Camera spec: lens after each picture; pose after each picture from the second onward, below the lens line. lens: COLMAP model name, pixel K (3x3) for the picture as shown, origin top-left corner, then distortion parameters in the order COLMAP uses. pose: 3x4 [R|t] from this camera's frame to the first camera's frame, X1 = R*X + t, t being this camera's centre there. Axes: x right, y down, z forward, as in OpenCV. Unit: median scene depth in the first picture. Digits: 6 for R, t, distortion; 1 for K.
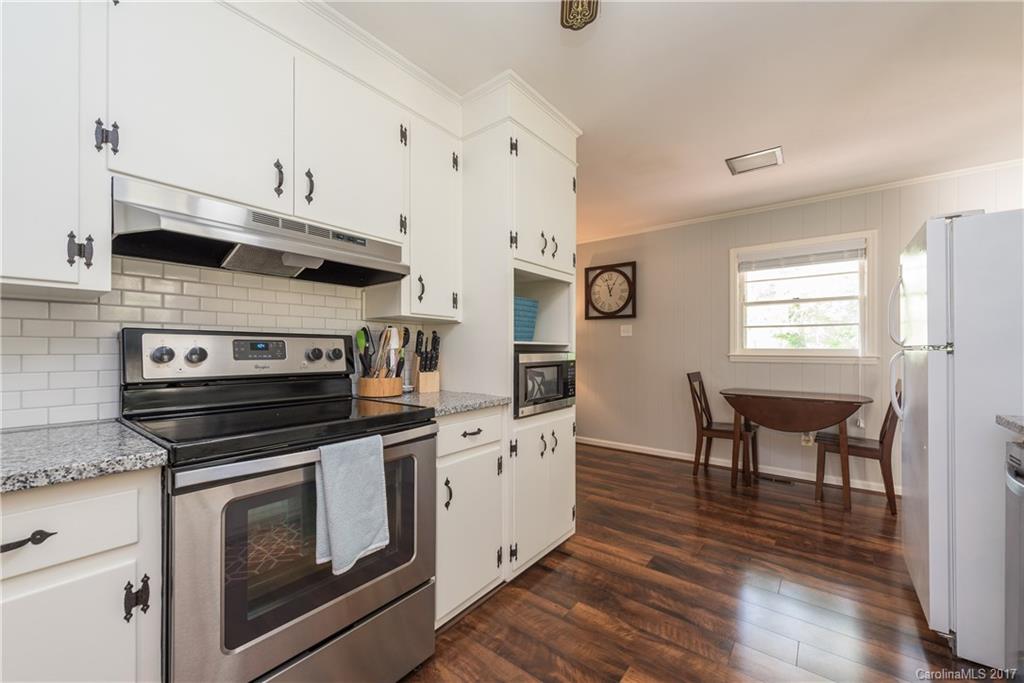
lens RADIAL K [[400.6, 0, 513.7], [0, 400.6, 345.4], [0, 0, 1]] dist [0.008080, -0.002426]
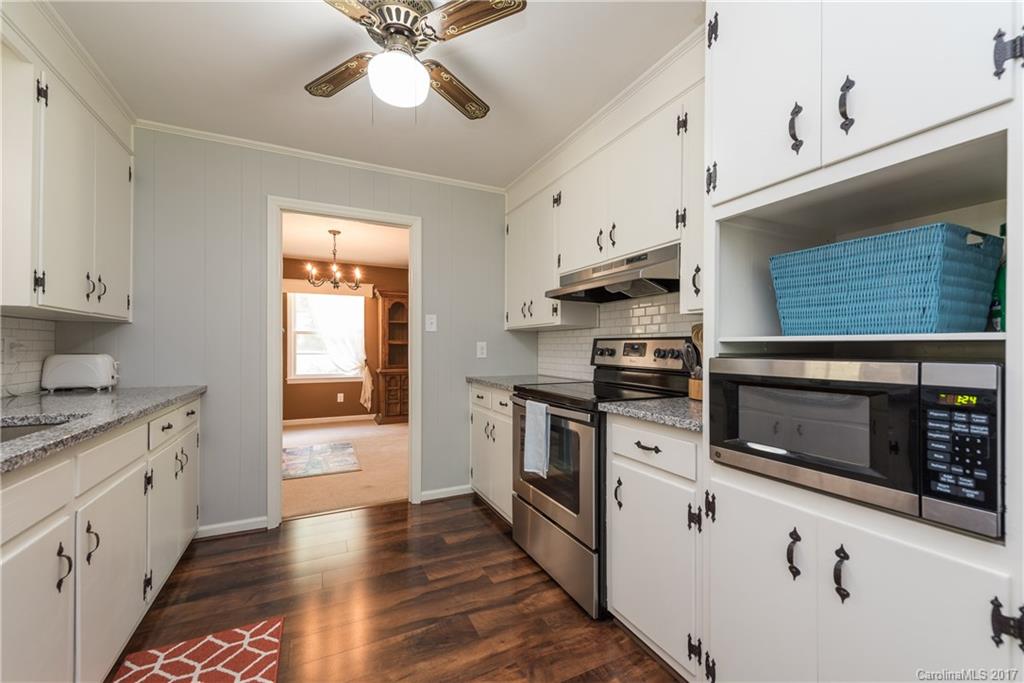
lens RADIAL K [[400.6, 0, 522.6], [0, 400.6, 347.3], [0, 0, 1]] dist [0.008080, -0.002426]
pose [[-0.415631, -0.001273, -0.909532, 0.584119], [0.004315, 0.999985, -0.003371, 0.004350], [0.909523, -0.005326, -0.415620, 0.822965]]
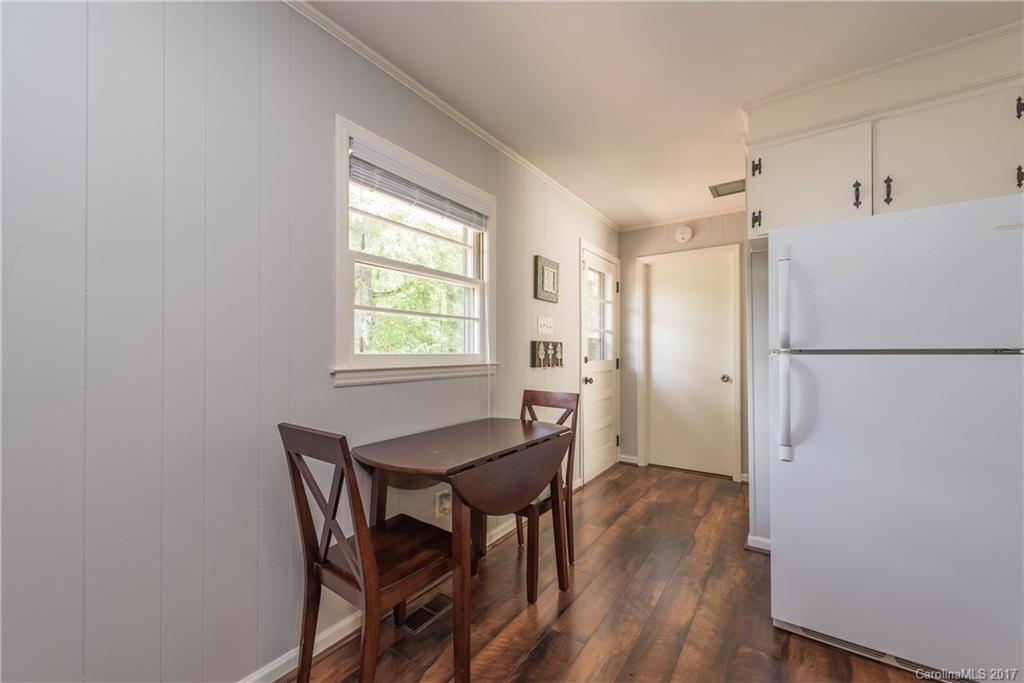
lens RADIAL K [[400.6, 0, 505.5], [0, 400.6, 348.2], [0, 0, 1]] dist [0.008080, -0.002426]
pose [[-0.055189, 0.006942, 0.998452, 0.190383], [-0.005918, 0.999956, -0.007279, 0.006863], [-0.998458, -0.006310, -0.055145, 1.421369]]
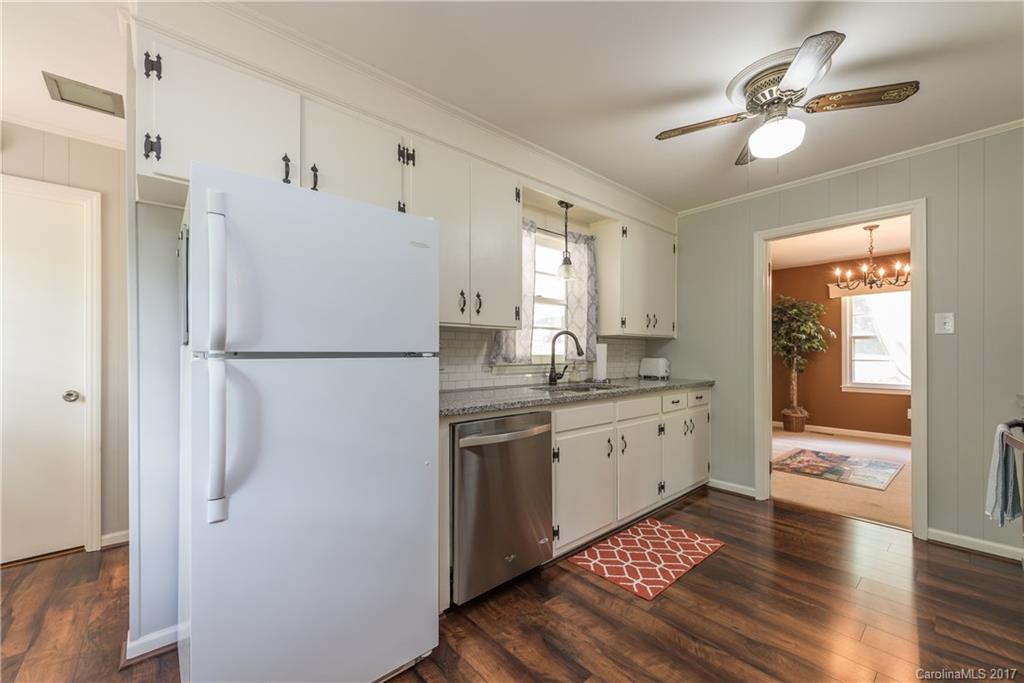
lens RADIAL K [[400.6, 0, 508.2], [0, 400.6, 352.2], [0, 0, 1]] dist [0.008080, -0.002426]
pose [[-0.986128, 0.000464, 0.165983, 0.463375], [-0.001036, 0.999959, -0.008949, 0.005728], [-0.165980, -0.008997, -0.986088, 1.290906]]
